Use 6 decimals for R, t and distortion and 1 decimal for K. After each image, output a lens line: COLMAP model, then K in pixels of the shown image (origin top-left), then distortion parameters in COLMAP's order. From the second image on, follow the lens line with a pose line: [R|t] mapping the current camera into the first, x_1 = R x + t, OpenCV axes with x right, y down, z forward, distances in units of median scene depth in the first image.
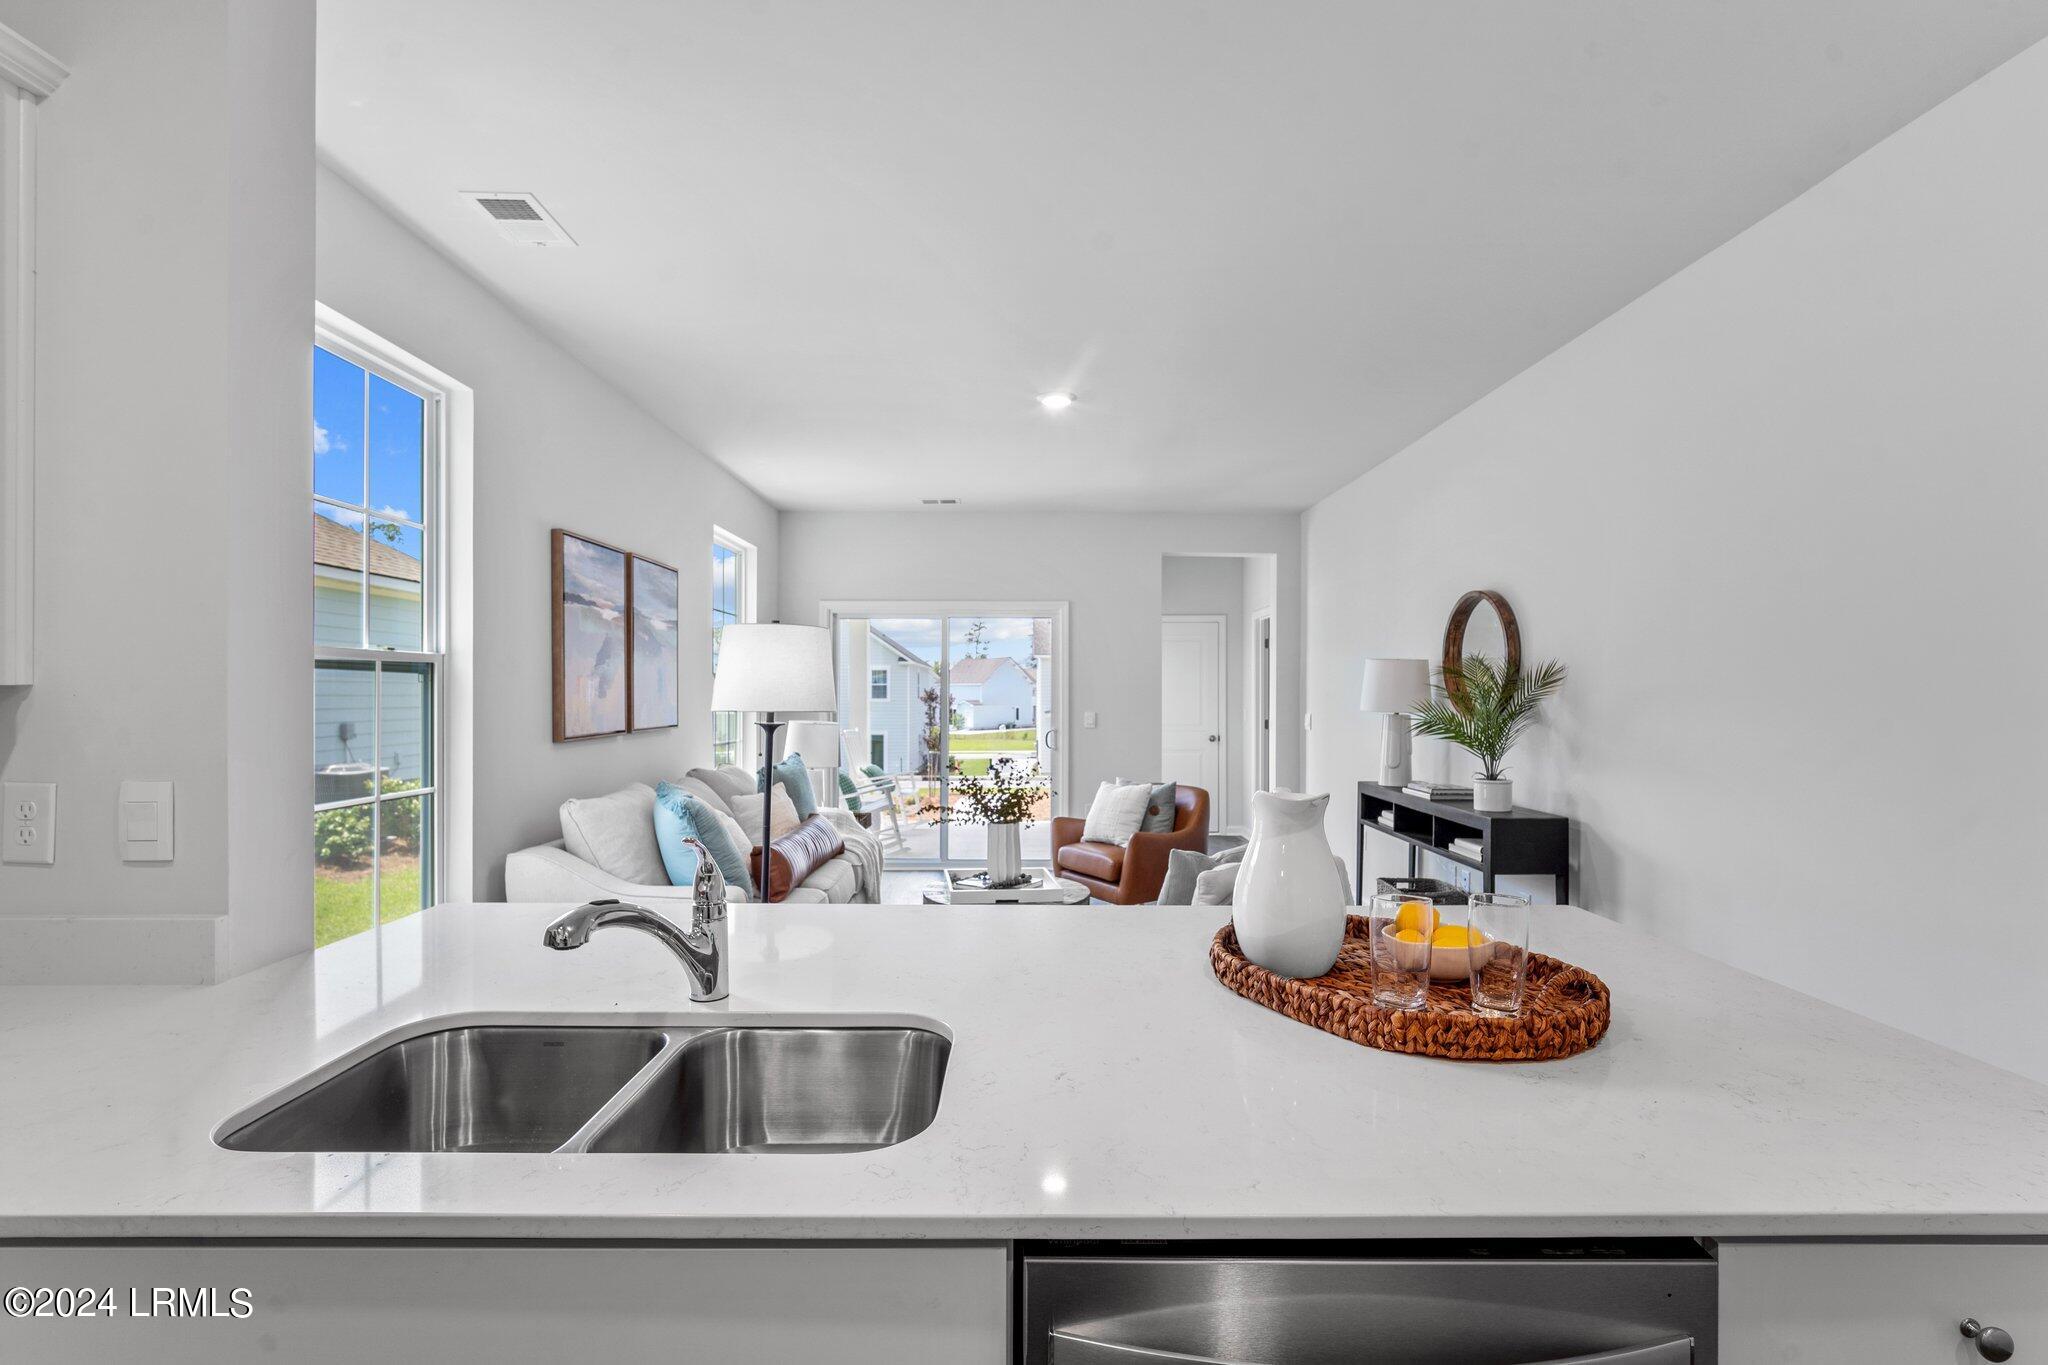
lens RADIAL K [[914.1, 0, 1021.7], [0, 914.1, 695.1], [0, 0, 1]] dist [-0.007729, 0.002185]
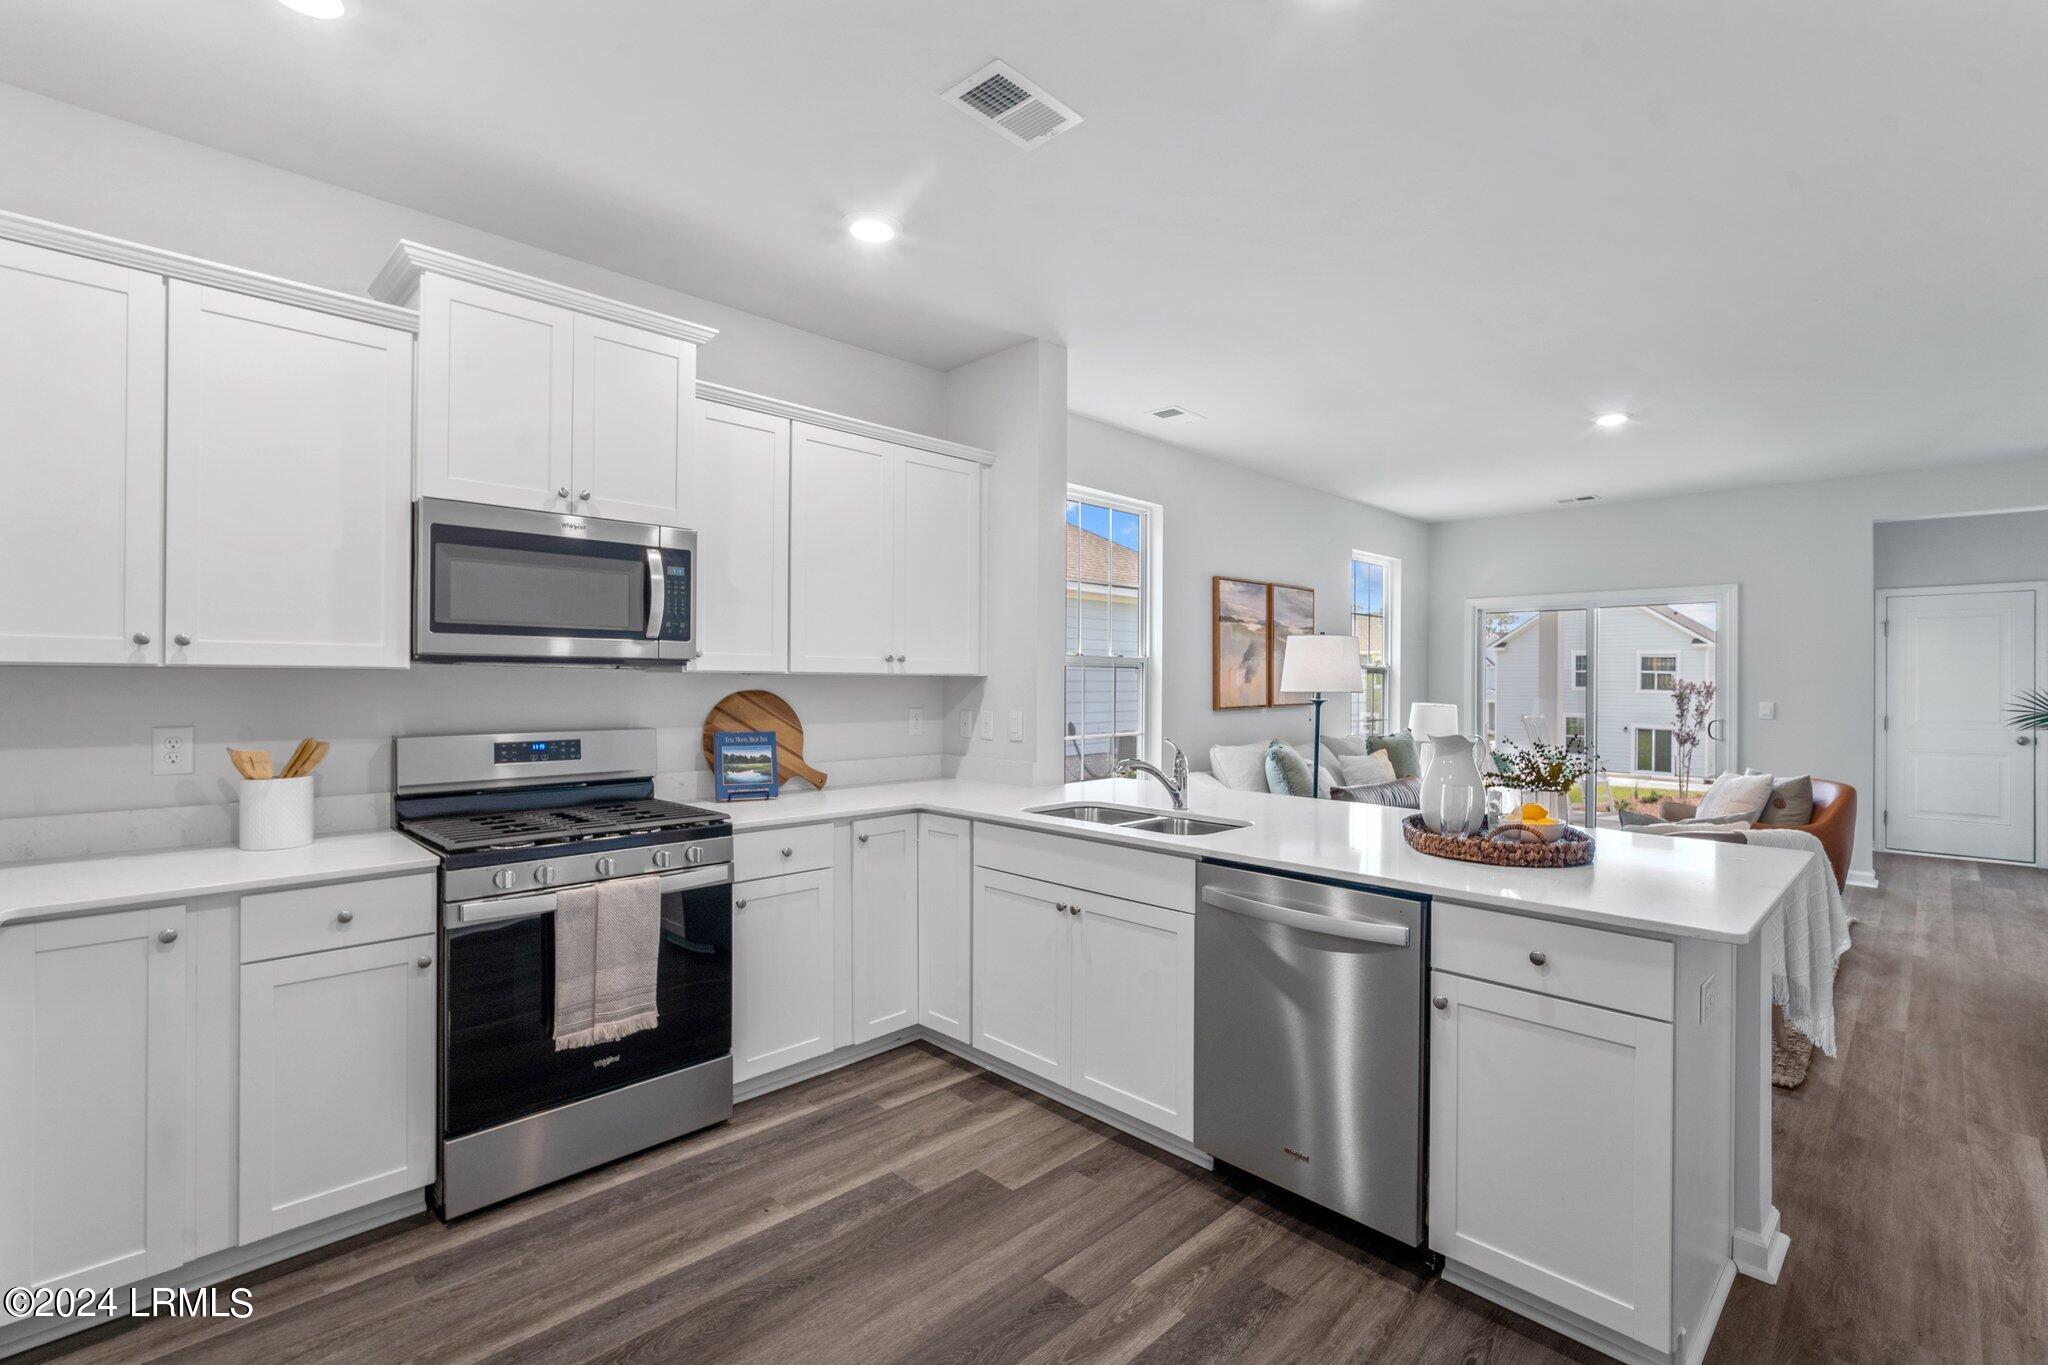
lens RADIAL K [[914.1, 0, 1029.5], [0, 914.1, 683.6], [0, 0, 1]] dist [-0.007729, 0.002185]
pose [[0.703480, 0.006278, -0.710687, 0.370719], [-0.005387, 0.999979, 0.003501, 0.000842], [0.710695, 0.001366, 0.703499, -0.328405]]
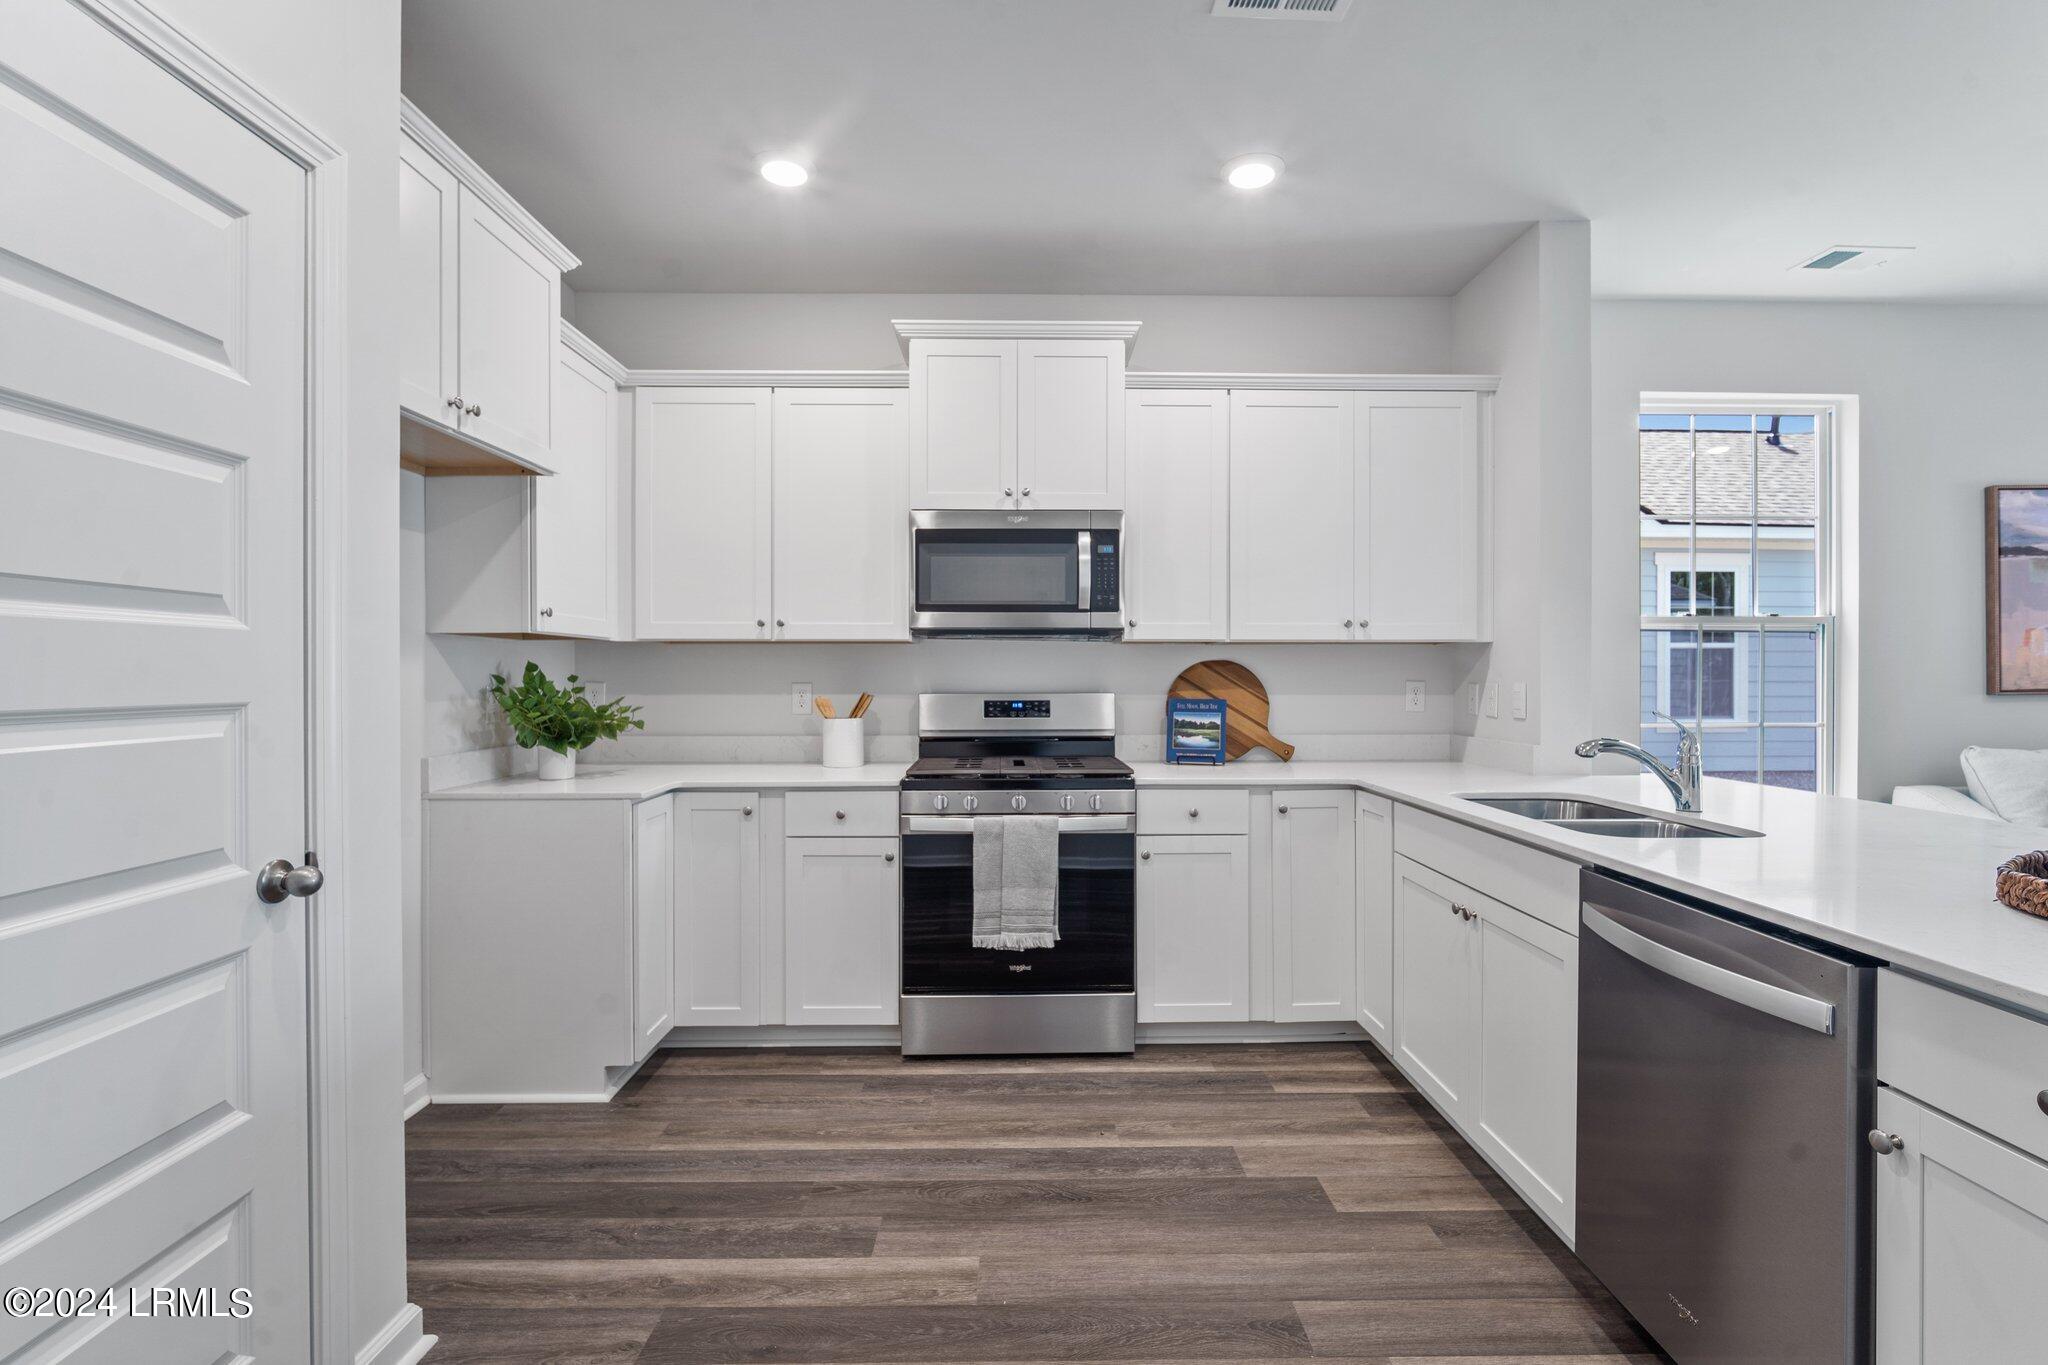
lens RADIAL K [[914.1, 0, 1037.1], [0, 914.1, 681.1], [0, 0, 1]] dist [-0.007729, 0.002185]
pose [[0.014035, 0.007024, -0.999877, 0.466631], [0.000393, 0.999975, 0.007030, 0.027178], [0.999901, -0.000491, 0.014032, -0.080386]]
